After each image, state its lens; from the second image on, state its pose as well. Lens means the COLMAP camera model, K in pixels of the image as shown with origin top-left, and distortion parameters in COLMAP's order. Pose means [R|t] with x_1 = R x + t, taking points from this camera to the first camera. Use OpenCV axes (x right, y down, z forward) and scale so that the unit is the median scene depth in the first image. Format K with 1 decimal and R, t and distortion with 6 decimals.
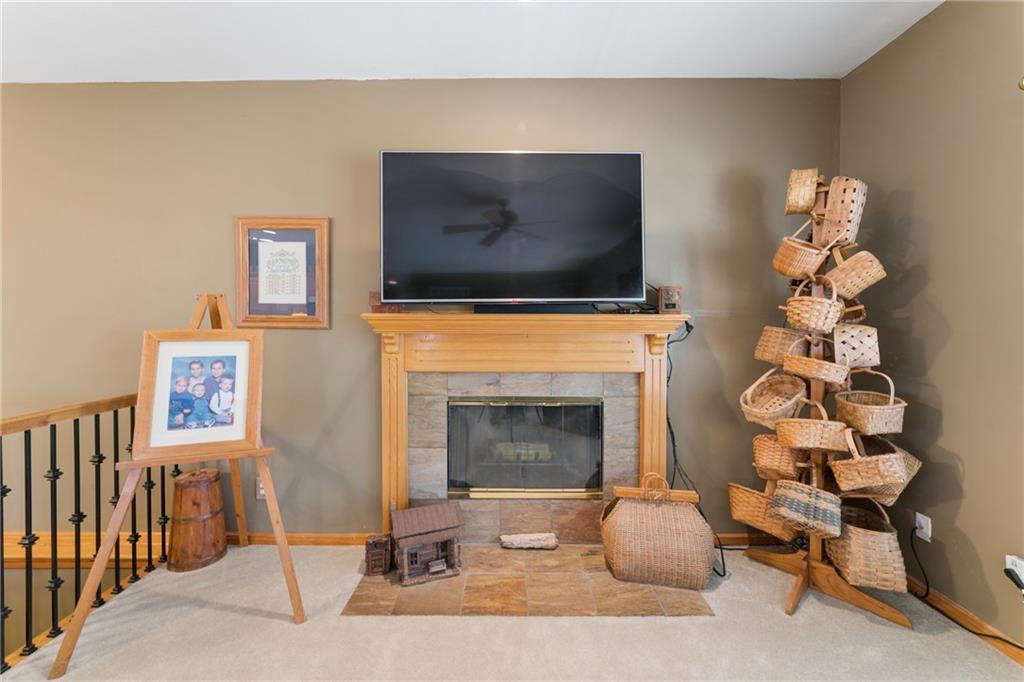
lens RADIAL K [[408.9, 0, 511.3], [0, 408.9, 327.6], [0, 0, 1]] dist [-0.005063, 0.000708]
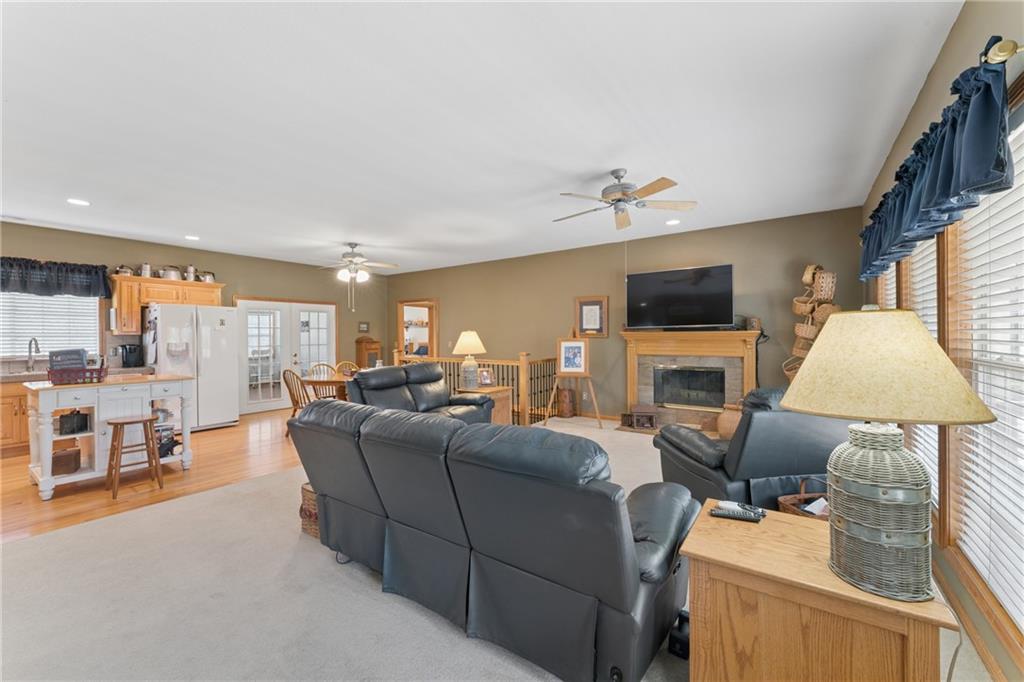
lens RADIAL K [[408.9, 0, 514.8], [0, 408.9, 333.7], [0, 0, 1]] dist [-0.005063, 0.000708]
pose [[0.822528, -0.010054, -0.568636, 0.663622], [0.004966, 0.999933, -0.010496, 0.002219], [0.568703, 0.005809, 0.822523, -1.784967]]
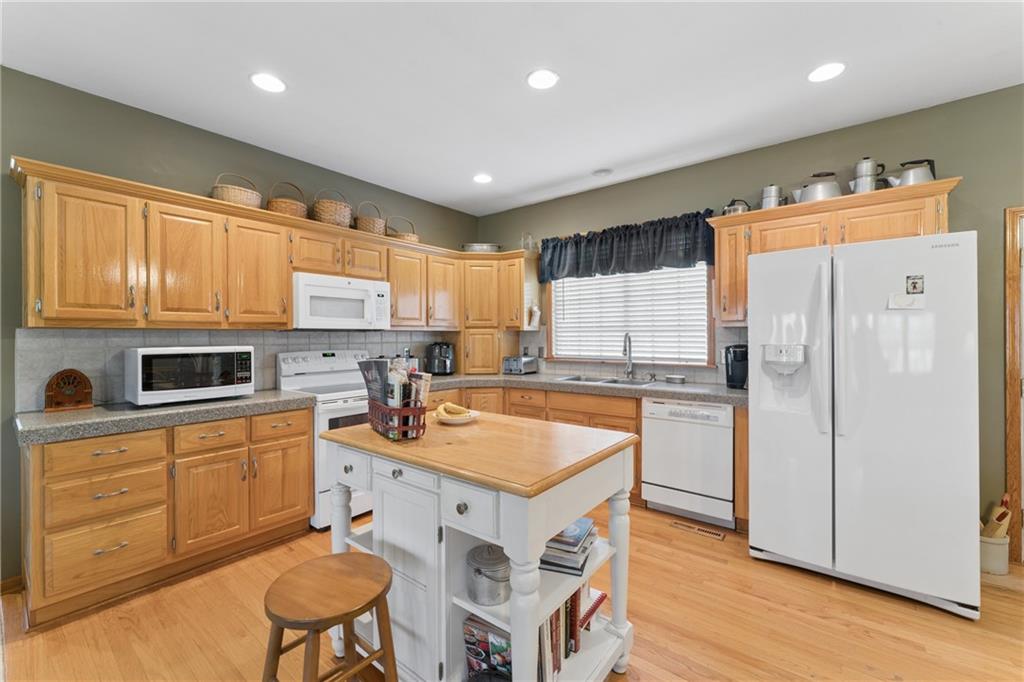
lens RADIAL K [[408.9, 0, 506.7], [0, 408.9, 339.2], [0, 0, 1]] dist [-0.005063, 0.000708]
pose [[-0.618892, 0.008174, -0.785434, -1.388726], [0.001540, 0.999957, 0.009194, -0.002000], [0.785475, 0.004480, -0.618877, -0.734383]]
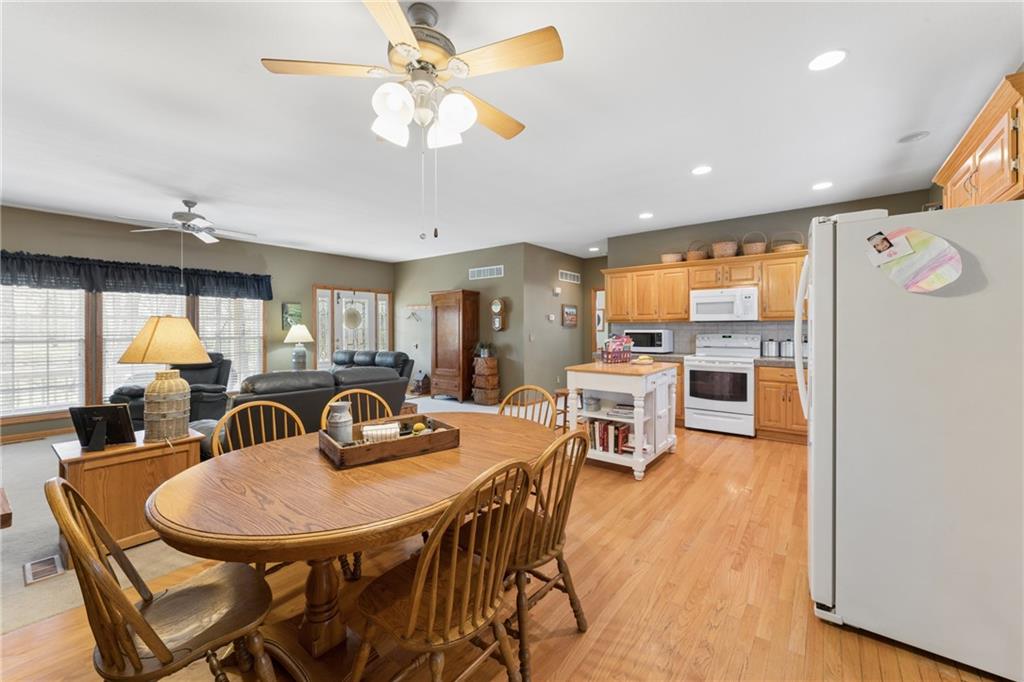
lens RADIAL K [[408.9, 0, 512.8], [0, 408.9, 325.9], [0, 0, 1]] dist [-0.005063, 0.000708]
pose [[-0.796738, 0.007014, 0.604285, -2.751659], [0.008943, 0.999960, 0.000184, -0.007446], [-0.604259, 0.005551, -0.796768, 0.630358]]
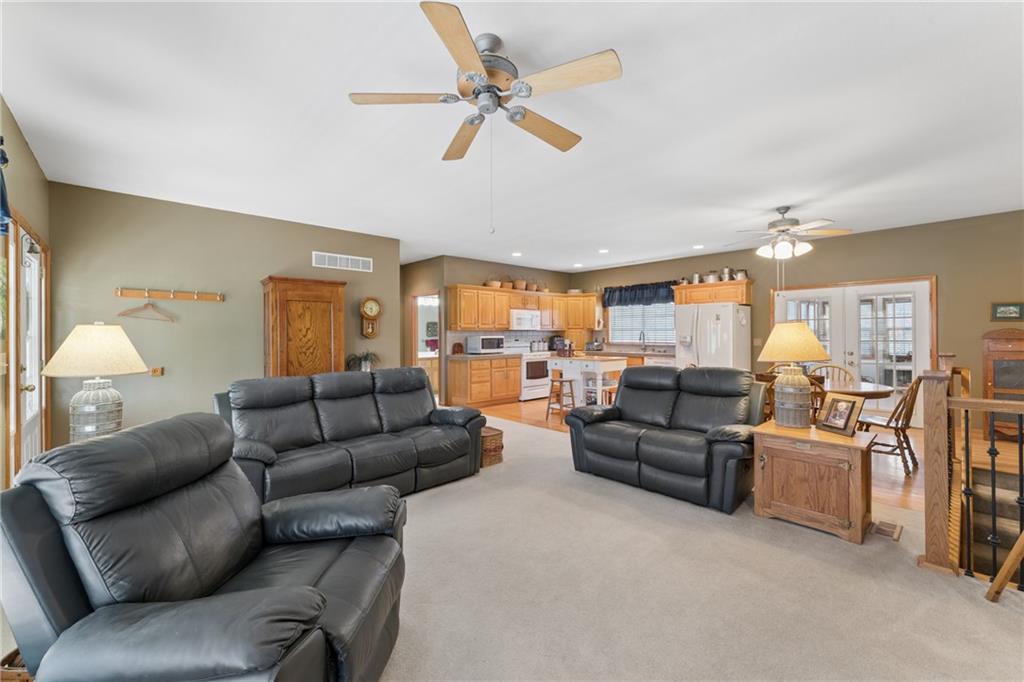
lens RADIAL K [[408.9, 0, 503.7], [0, 408.9, 336.6], [0, 0, 1]] dist [-0.005063, 0.000708]
pose [[-0.736979, 0.008395, -0.675864, 0.673147], [0.001940, 0.999945, 0.010305, -0.004502], [0.675913, 0.006283, -0.736955, 0.654026]]
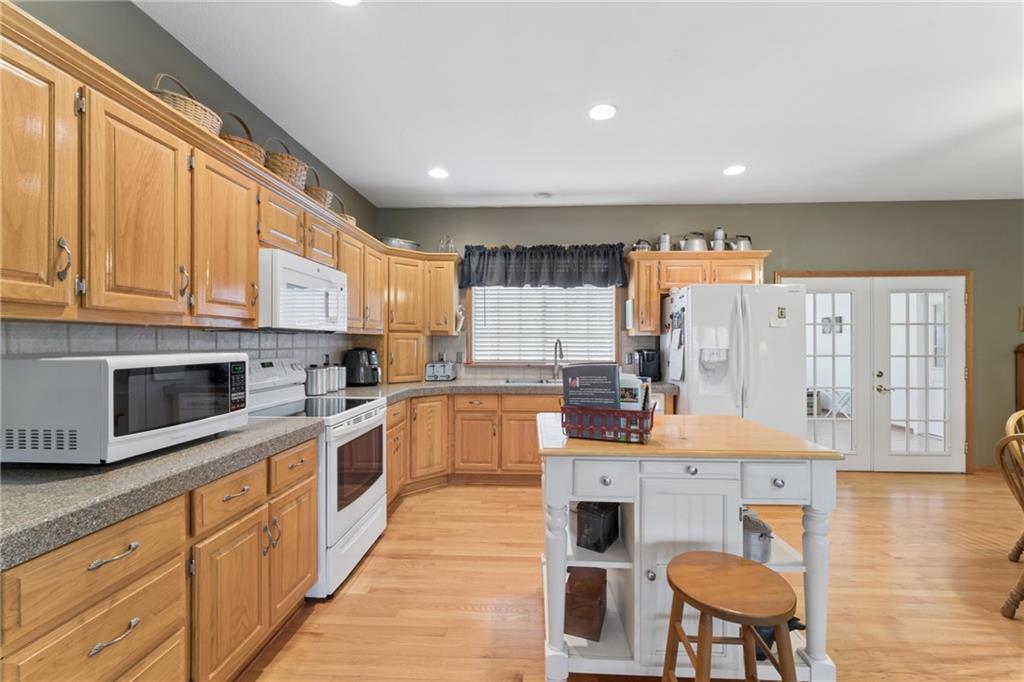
lens RADIAL K [[408.9, 0, 512.7], [0, 408.9, 340.6], [0, 0, 1]] dist [-0.005063, 0.000708]
pose [[-0.042756, -0.003880, -0.999078, -1.074636], [-0.007183, 0.999968, -0.003576, 0.003462], [0.999060, 0.007024, -0.042783, -1.560666]]
